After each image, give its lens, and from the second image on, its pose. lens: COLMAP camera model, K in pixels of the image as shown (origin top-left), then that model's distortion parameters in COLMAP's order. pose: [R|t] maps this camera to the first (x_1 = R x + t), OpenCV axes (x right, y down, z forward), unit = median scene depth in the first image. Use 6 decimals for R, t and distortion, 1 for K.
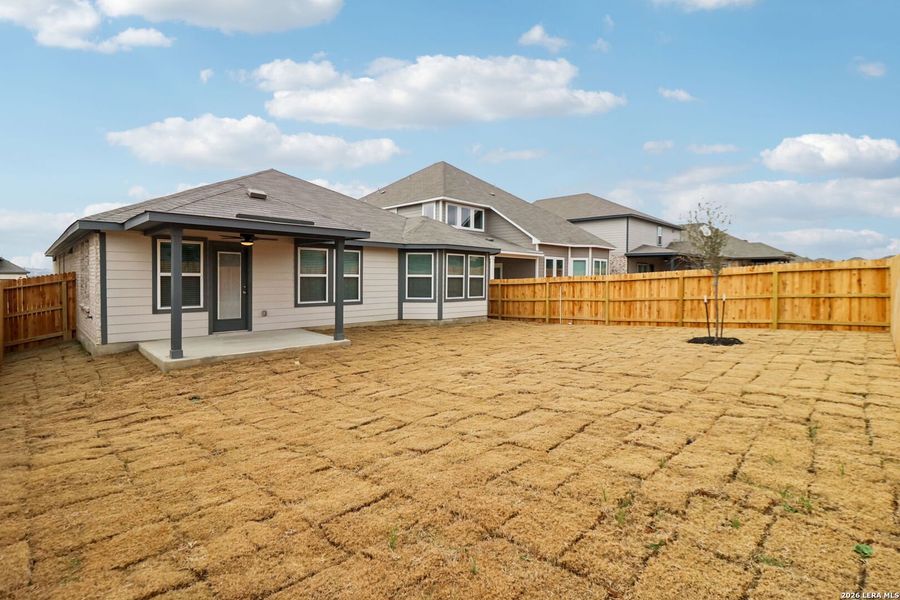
lens RADIAL K [[453.5, 0, 446.0], [0, 453.5, 286.3], [0, 0, 1]] dist [0.001411, -0.015316]
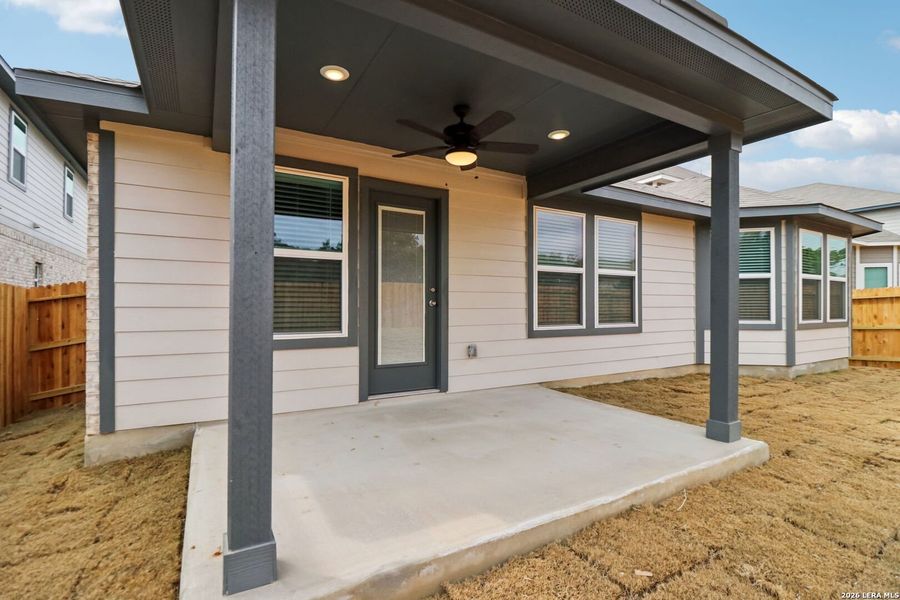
lens RADIAL K [[439.5, 0, 427.7], [0, 439.5, 306.3], [0, 0, 1]] dist [0.001227, -0.013437]
pose [[0.959072, -0.009164, -0.283014, -0.303132], [0.002043, 0.999674, -0.025447, 0.025305], [0.283155, 0.023827, 0.958778, 0.547072]]
